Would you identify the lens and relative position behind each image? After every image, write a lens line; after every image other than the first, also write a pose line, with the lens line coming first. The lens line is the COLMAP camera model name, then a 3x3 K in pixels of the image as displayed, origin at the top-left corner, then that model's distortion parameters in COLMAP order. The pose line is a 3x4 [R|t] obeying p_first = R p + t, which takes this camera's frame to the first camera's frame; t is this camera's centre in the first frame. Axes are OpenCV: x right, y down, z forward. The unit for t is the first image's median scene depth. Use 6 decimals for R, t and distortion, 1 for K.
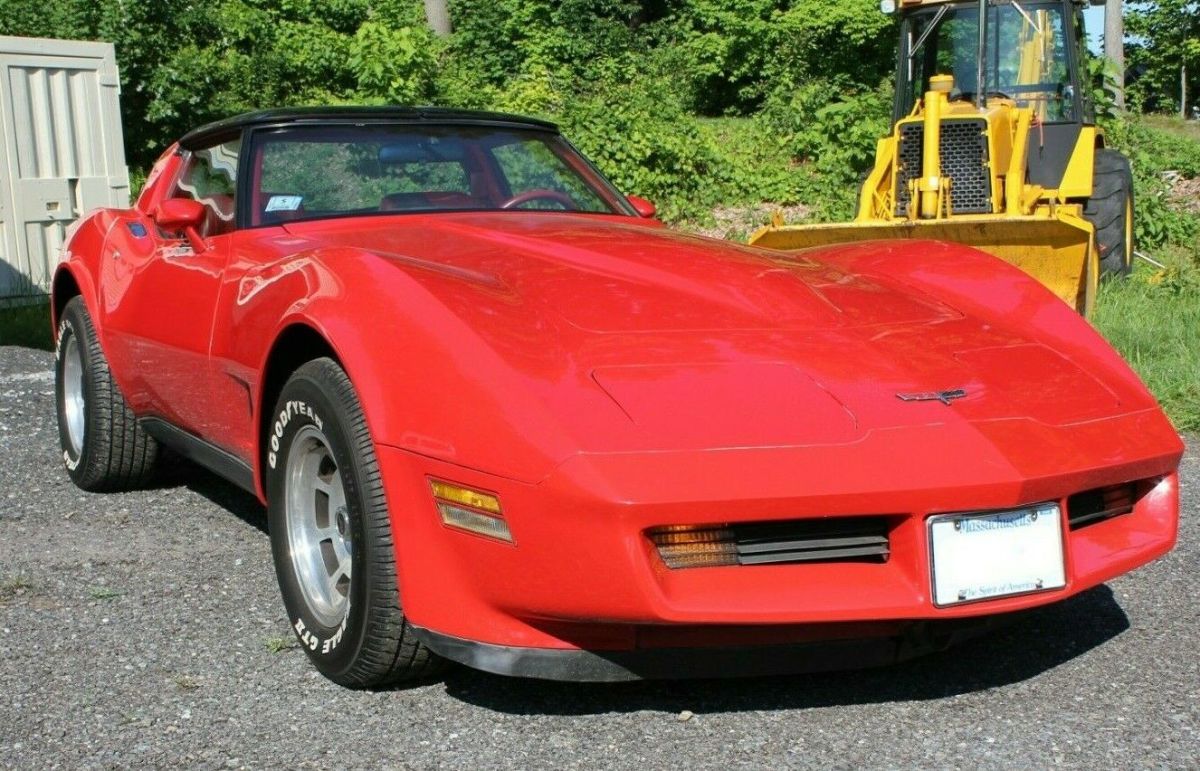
lens RADIAL K [[1669.7, 0, 600.9], [0, 1669.7, 463.6], [0, 0, 1]] dist [-0.110011, 0.099124]
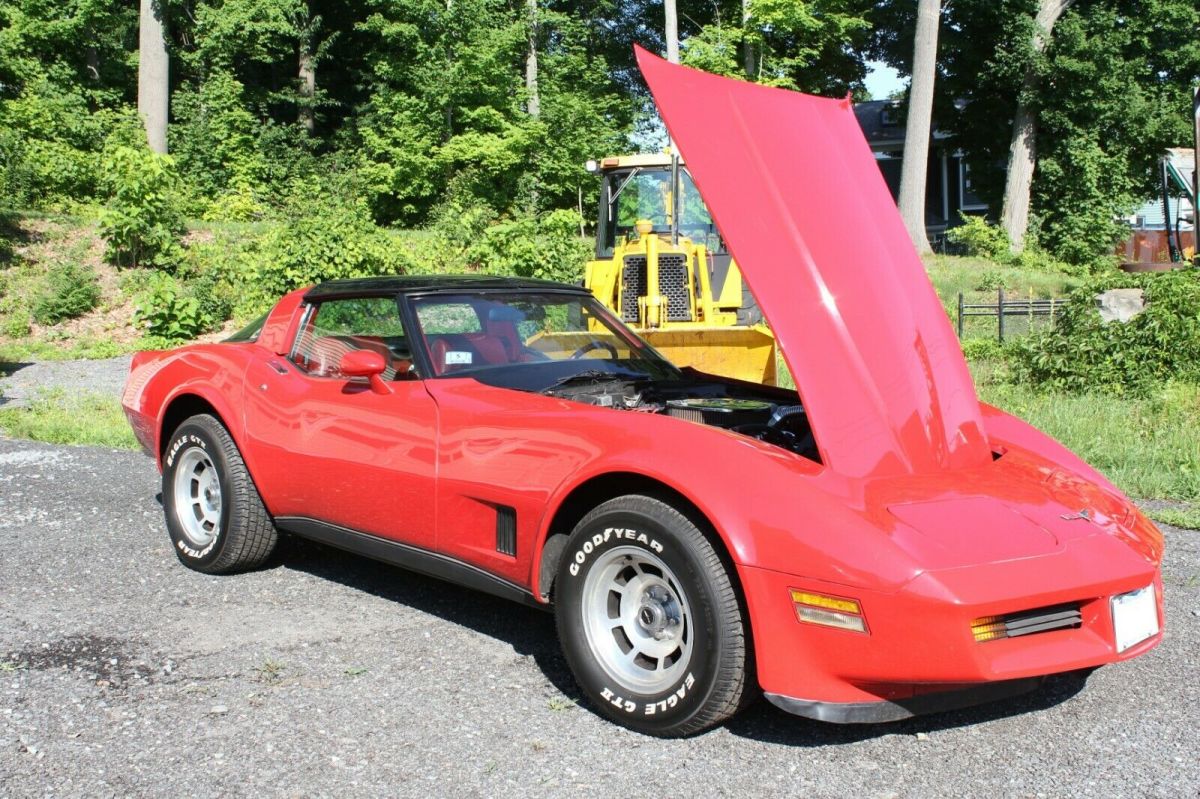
lens RADIAL K [[1278.2, 0, 632.4], [0, 1278.2, 384.8], [0, 0, 1]] dist [-0.126327, 0.125507]
pose [[0.947473, -0.004627, 0.319803, -0.082304], [0.027989, 0.997259, -0.068493, -0.013470], [-0.318610, 0.073846, 0.945005, 0.001380]]
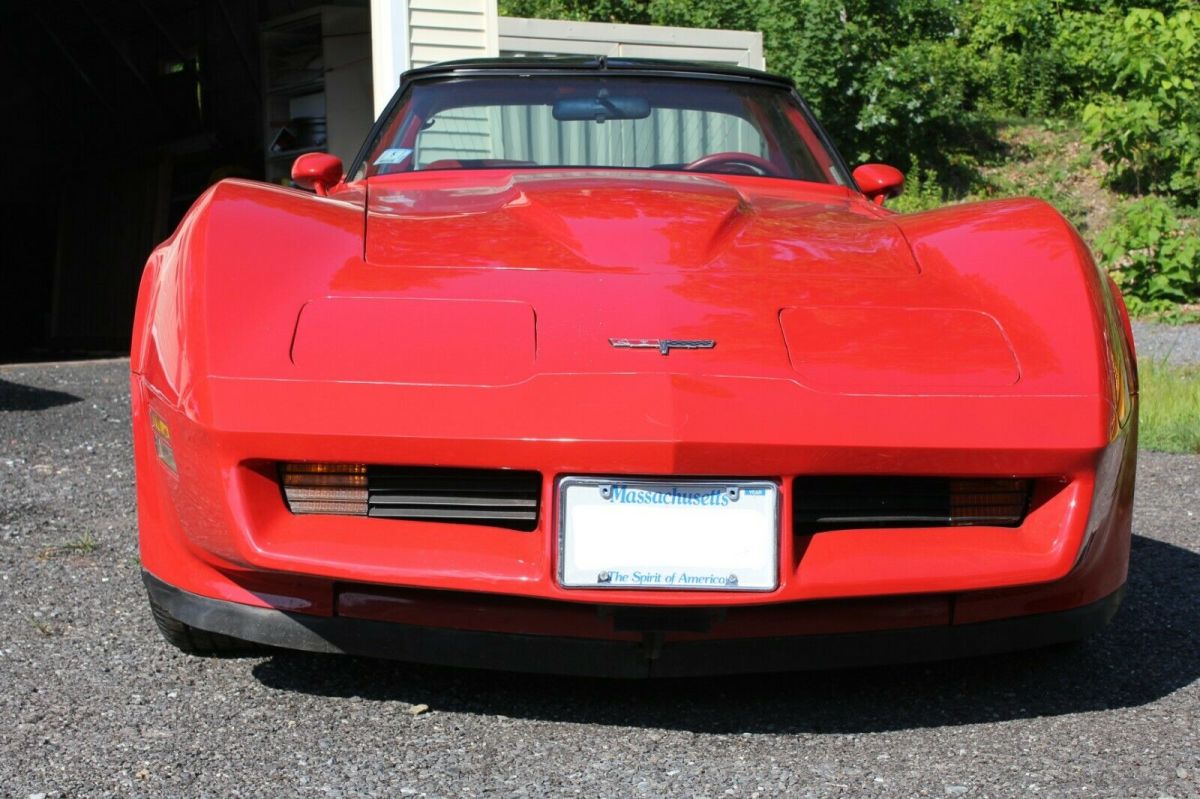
lens RADIAL K [[2074.3, 0, 600.0], [0, 2074.3, 399.5], [0, 0, 1]] dist [-0.000581, -0.039039]
pose [[0.889730, 0.053086, -0.453390, 0.092608], [-0.091105, 0.993884, -0.062413, 0.007669], [0.447304, 0.096837, 0.889124, 0.011132]]
